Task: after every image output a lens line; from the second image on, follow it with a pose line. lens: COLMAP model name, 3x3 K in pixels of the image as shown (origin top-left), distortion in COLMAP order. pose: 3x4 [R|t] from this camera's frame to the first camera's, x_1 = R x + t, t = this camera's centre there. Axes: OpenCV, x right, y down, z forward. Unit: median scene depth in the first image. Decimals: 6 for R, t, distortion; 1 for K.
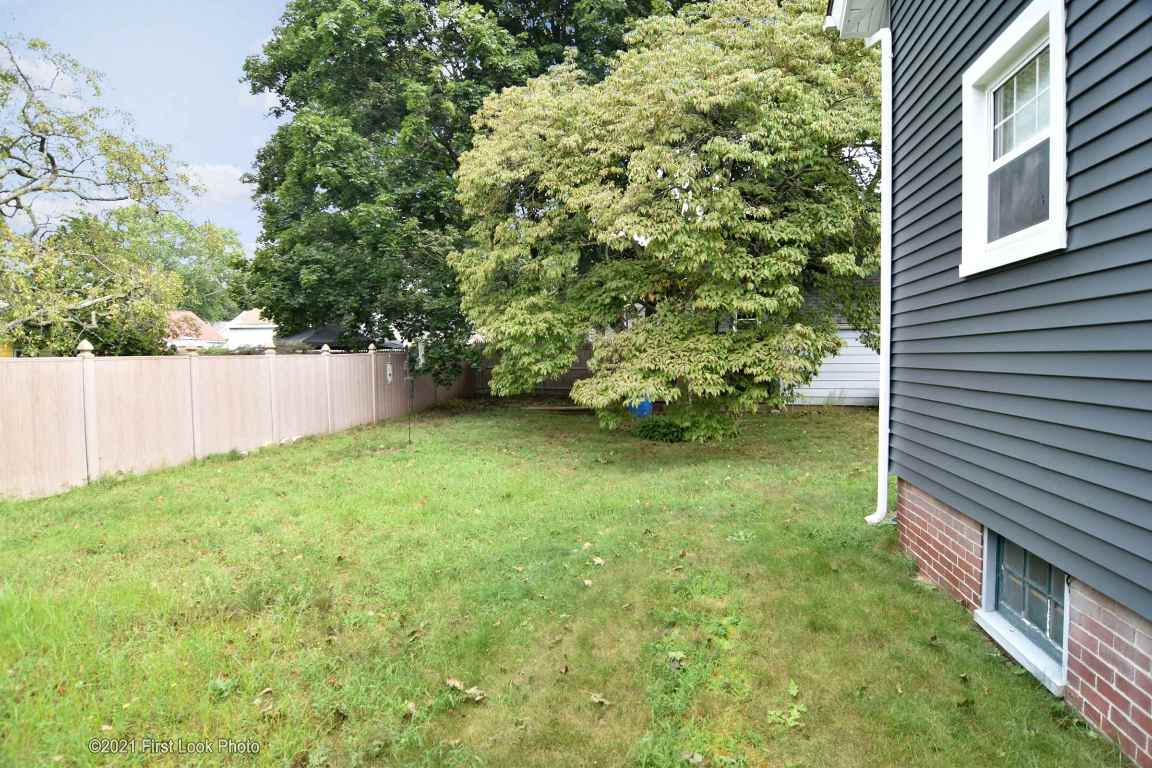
lens RADIAL K [[663.9, 0, 576.0], [0, 663.9, 384.0], [0, 0, 1]] dist [-0.006294, -0.011411]
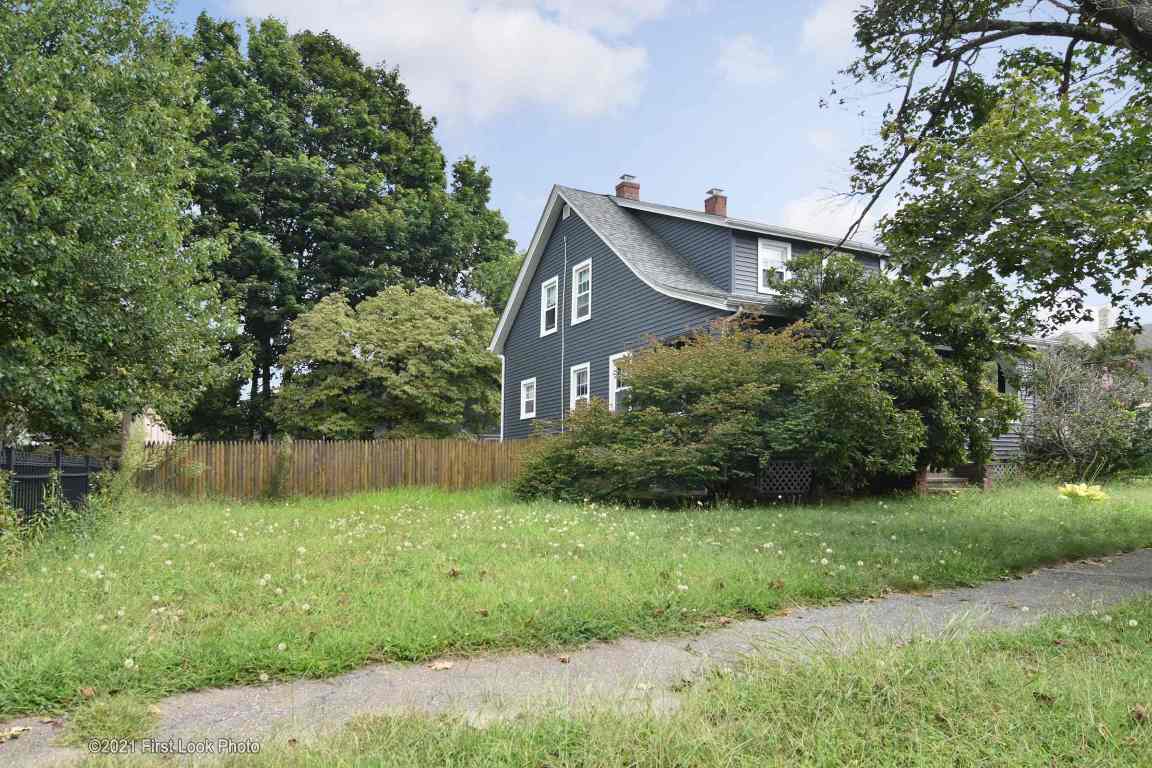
lens RADIAL K [[743.9, 0, 576.0], [0, 743.9, 384.0], [0, 0, 1]] dist [0.000304, 0.000010]
pose [[0.804625, 0.086265, 0.587484, -1.110651], [0.014207, 0.986310, -0.164286, 0.233533], [-0.593613, 0.140535, 0.792384, -1.728036]]
